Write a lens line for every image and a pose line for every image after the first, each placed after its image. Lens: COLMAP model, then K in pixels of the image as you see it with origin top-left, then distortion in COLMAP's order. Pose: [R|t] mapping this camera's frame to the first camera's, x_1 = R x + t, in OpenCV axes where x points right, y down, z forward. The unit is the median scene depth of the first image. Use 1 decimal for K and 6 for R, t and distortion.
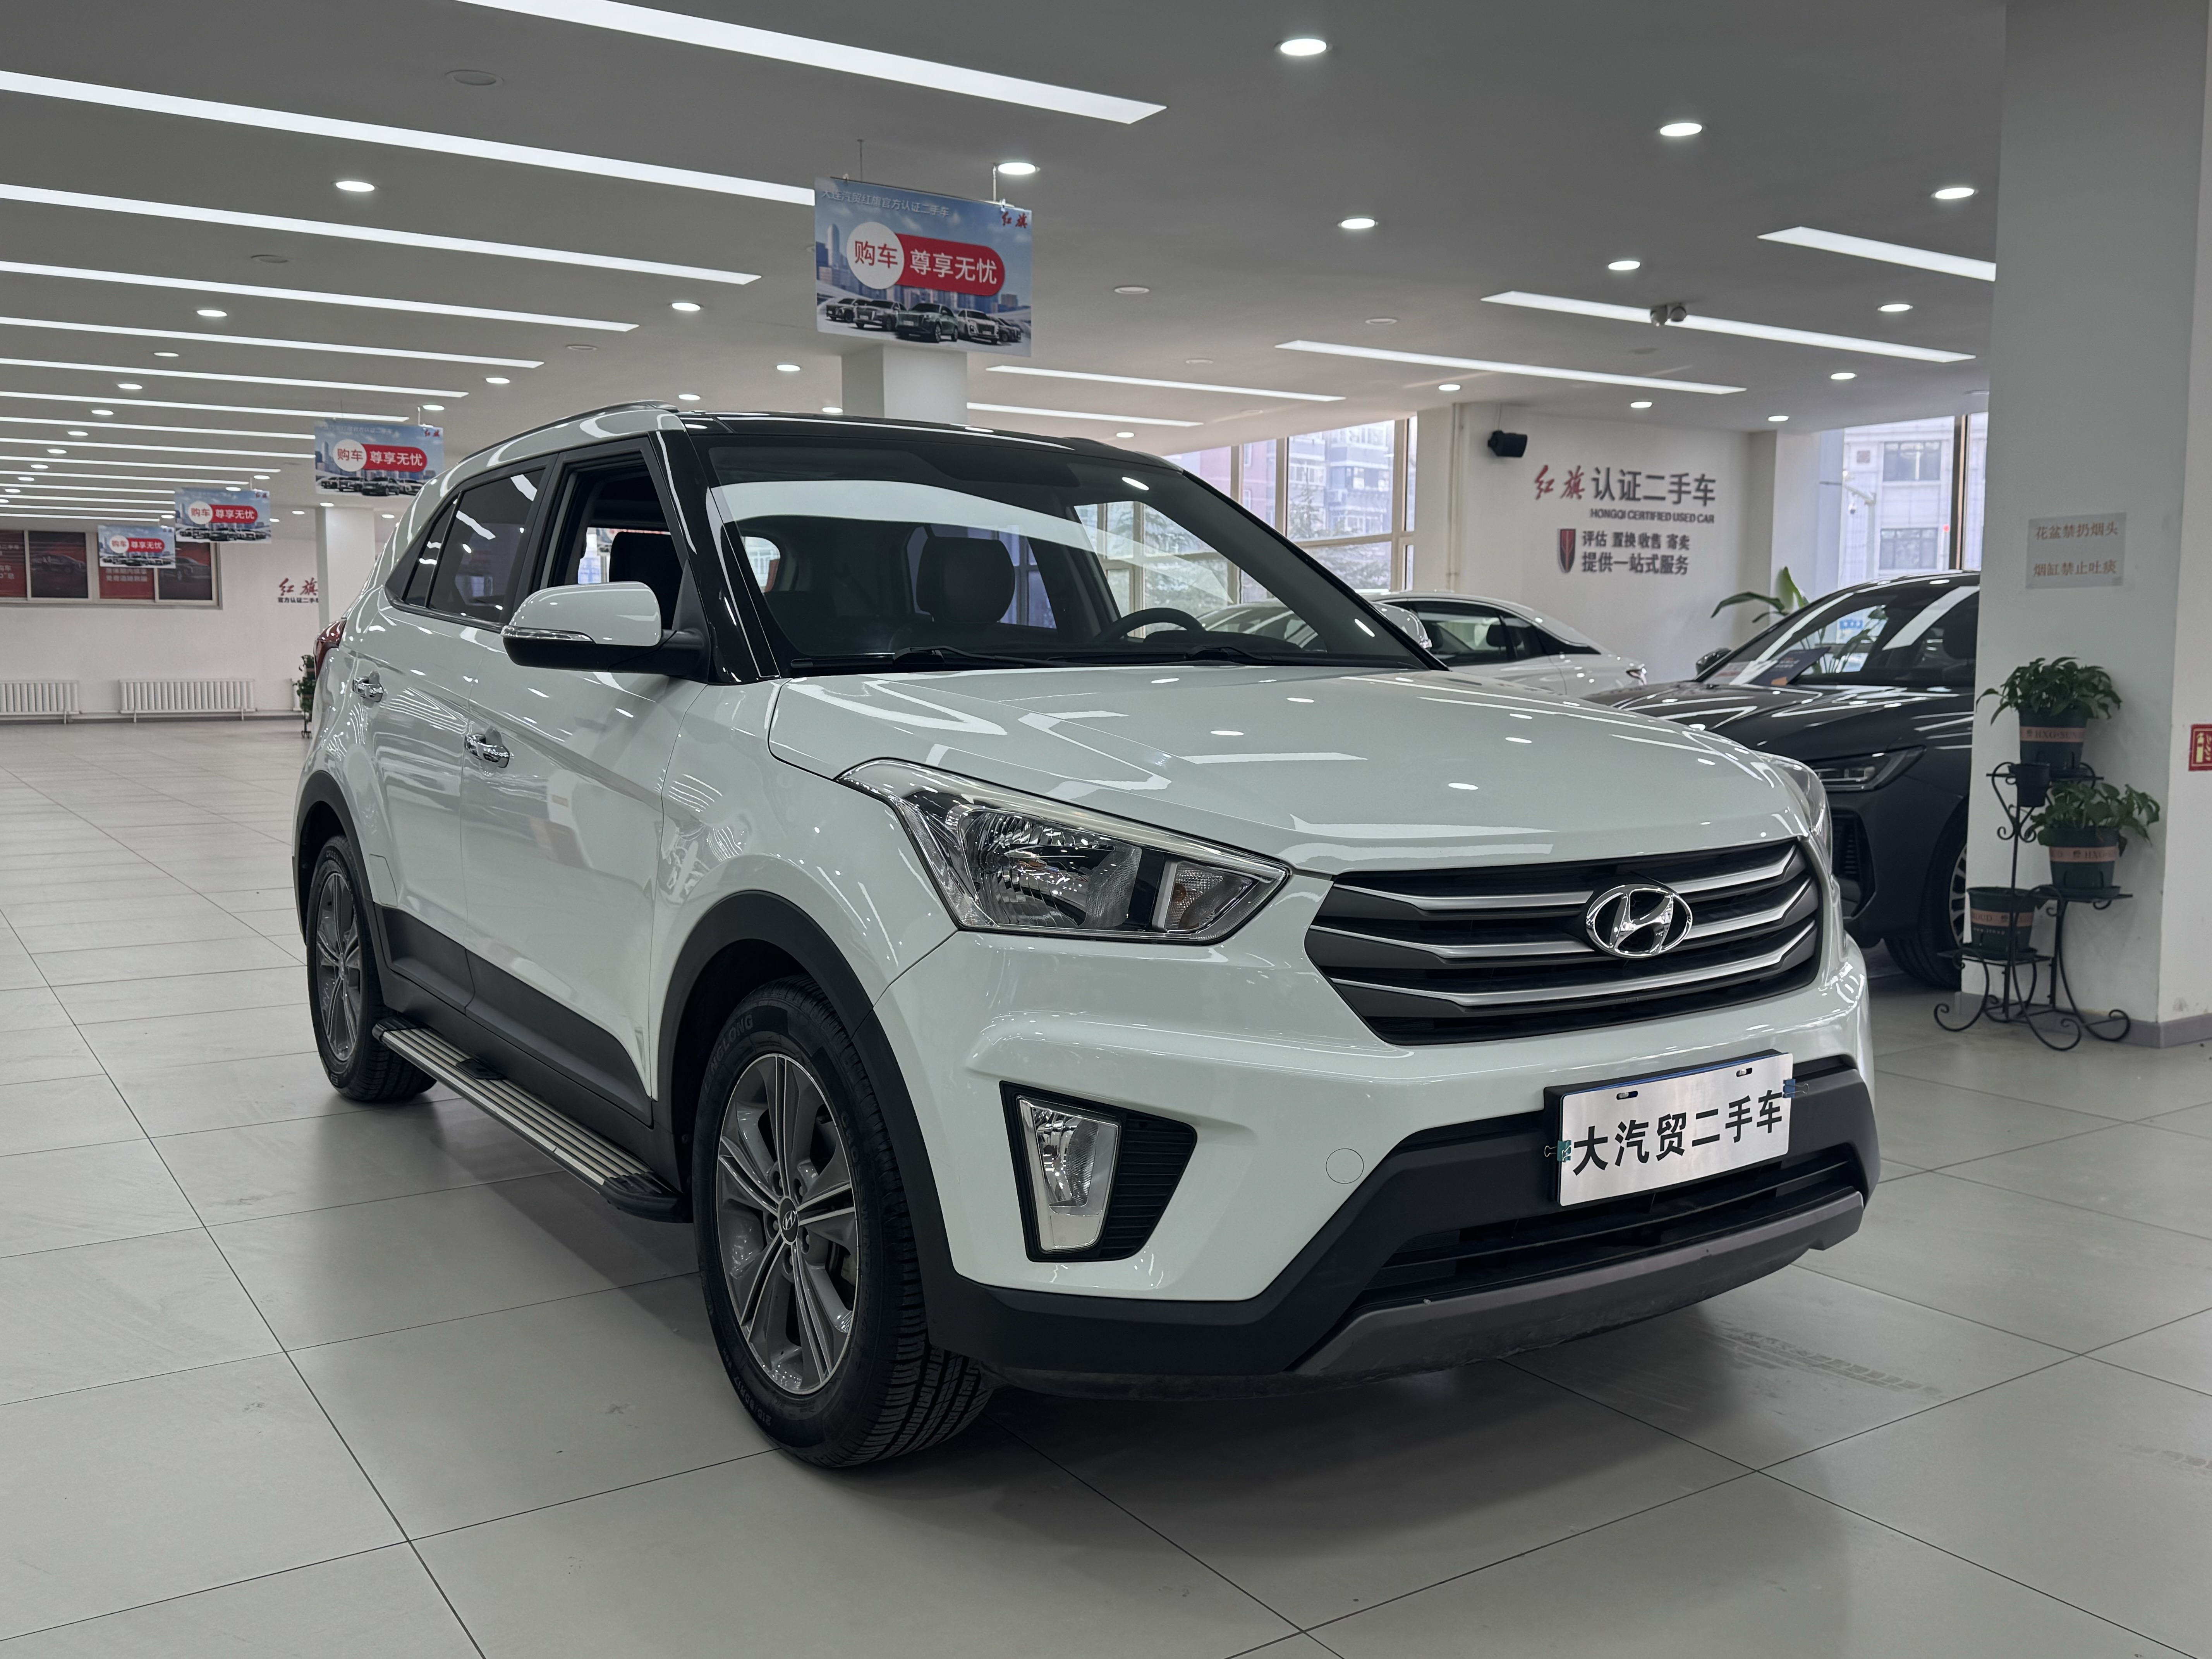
lens RADIAL K [[1912.3, 0, 1106.0], [0, 1912.3, 829.5], [0, 0, 1]] dist [0.172864, -0.356753]
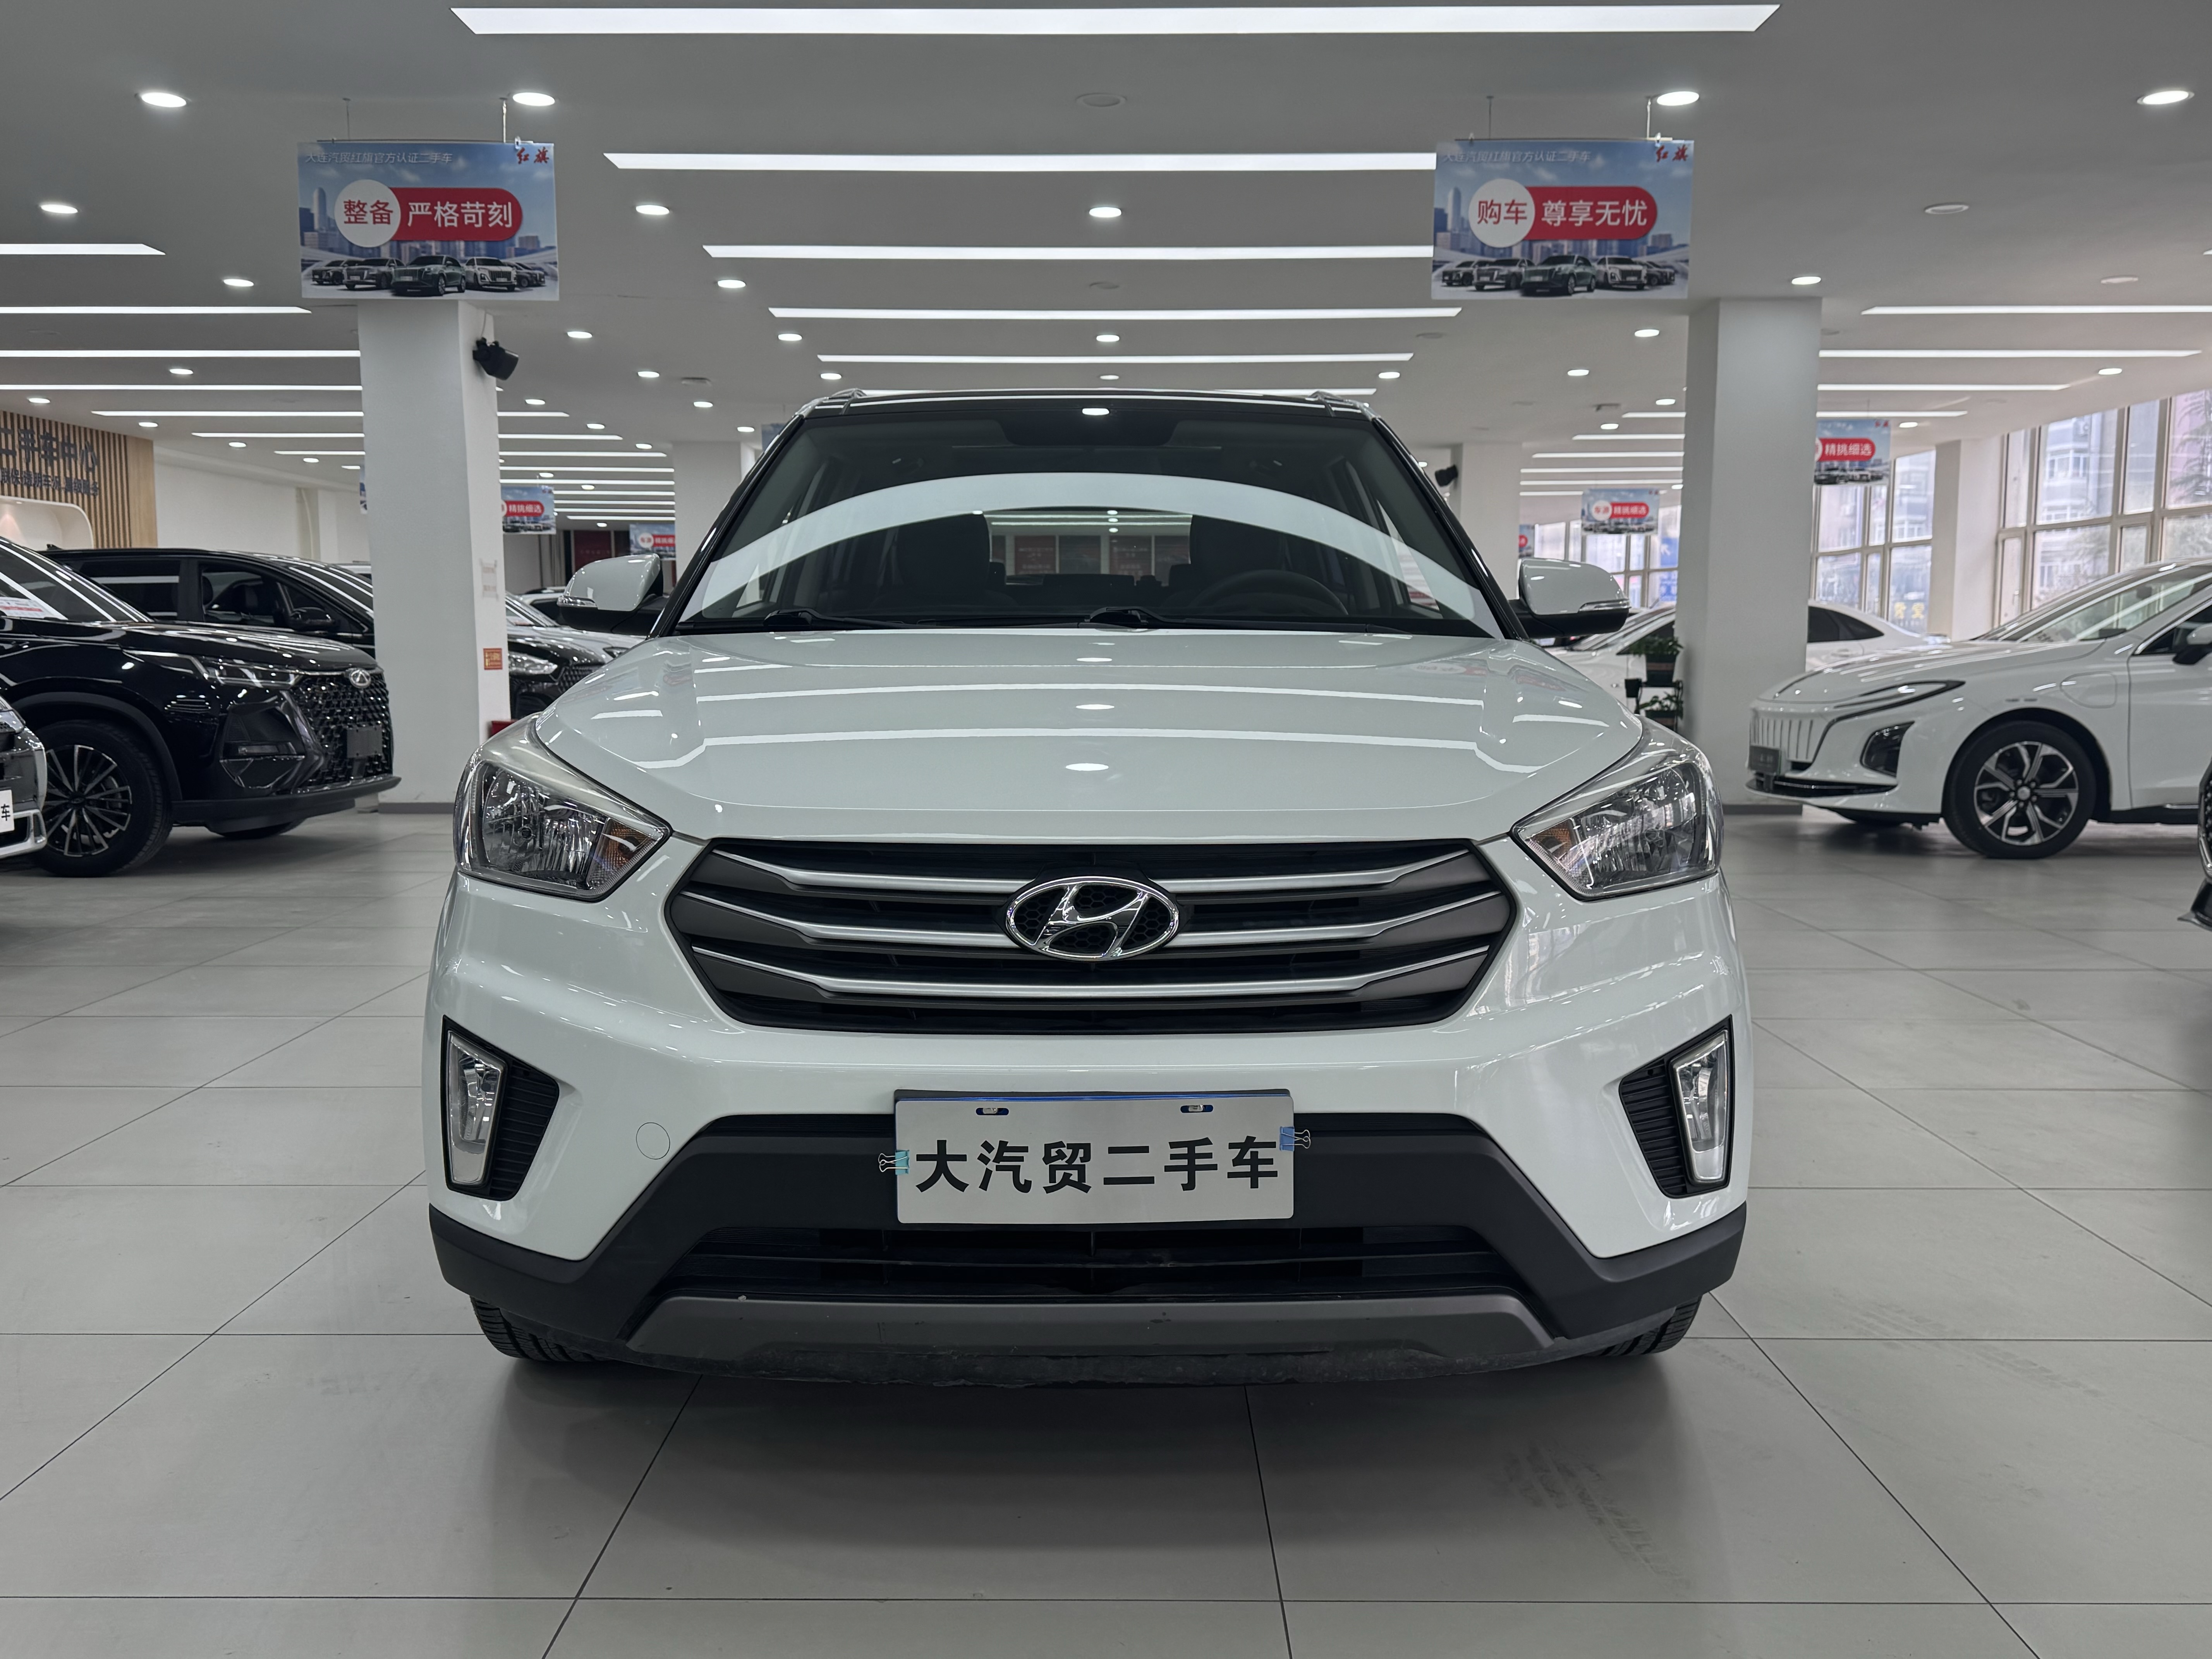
lens RADIAL K [[1838.8, 0, 1106.0], [0, 1838.8, 829.5], [0, 0, 1]] dist [0.211267, -0.492553]
pose [[0.830260, 0.057950, -0.554356, 0.736941], [-0.049886, 0.998315, 0.029645, -0.017150], [0.555140, 0.003042, 0.831751, 0.316516]]
